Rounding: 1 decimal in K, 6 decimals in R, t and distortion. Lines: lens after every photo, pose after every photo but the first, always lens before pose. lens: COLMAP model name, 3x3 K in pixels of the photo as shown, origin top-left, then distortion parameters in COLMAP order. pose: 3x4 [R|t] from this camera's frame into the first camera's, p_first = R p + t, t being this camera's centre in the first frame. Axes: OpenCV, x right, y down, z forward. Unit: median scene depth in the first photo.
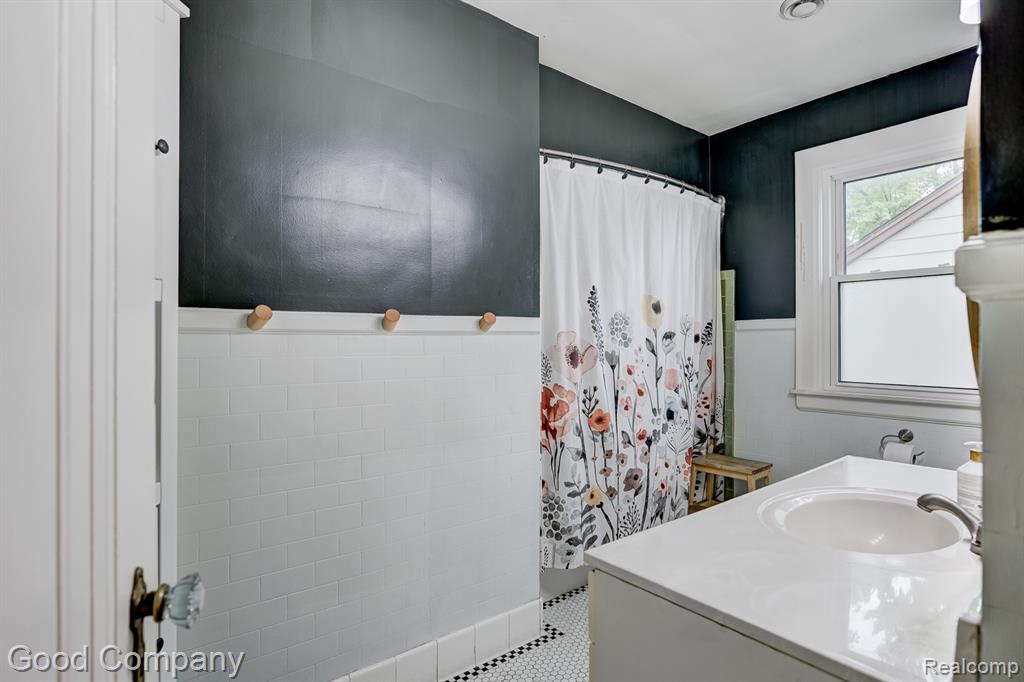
lens RADIAL K [[538.5, 0, 512.0], [0, 538.5, 341.0], [0, 0, 1]] dist [-0.000621, -0.000128]
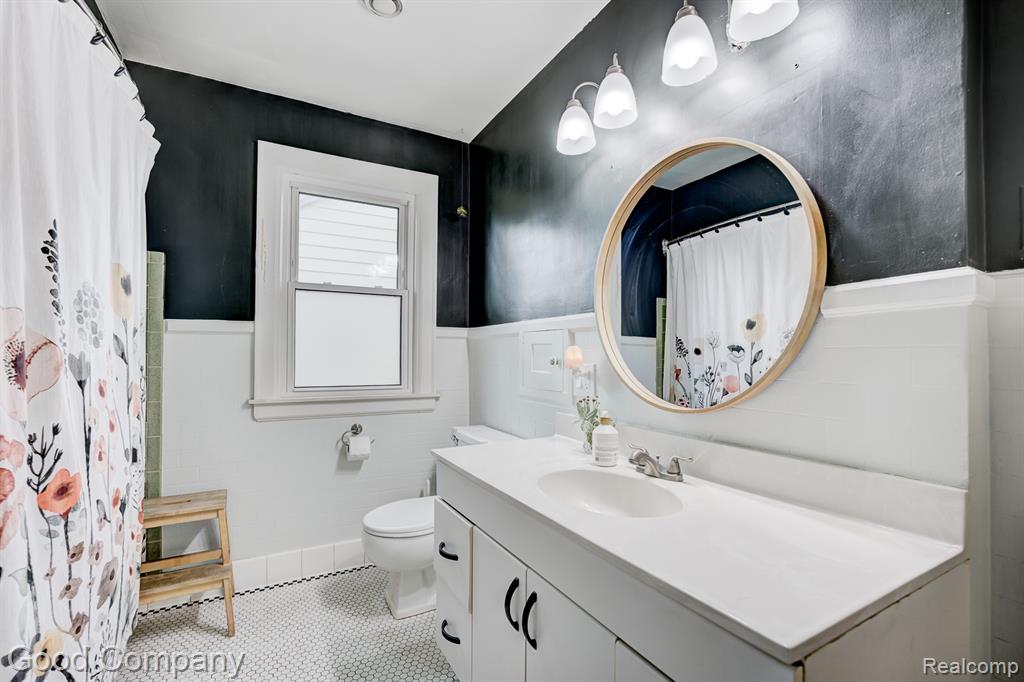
lens RADIAL K [[454.3, 0, 511.3], [0, 454.3, 353.6], [0, 0, 1]] dist [-0.000884, 0.000141]
pose [[0.181251, 0.009798, 0.983388, -0.173981], [-0.003782, 0.999950, -0.009266, 0.020946], [-0.983430, -0.002040, 0.181279, 0.503750]]
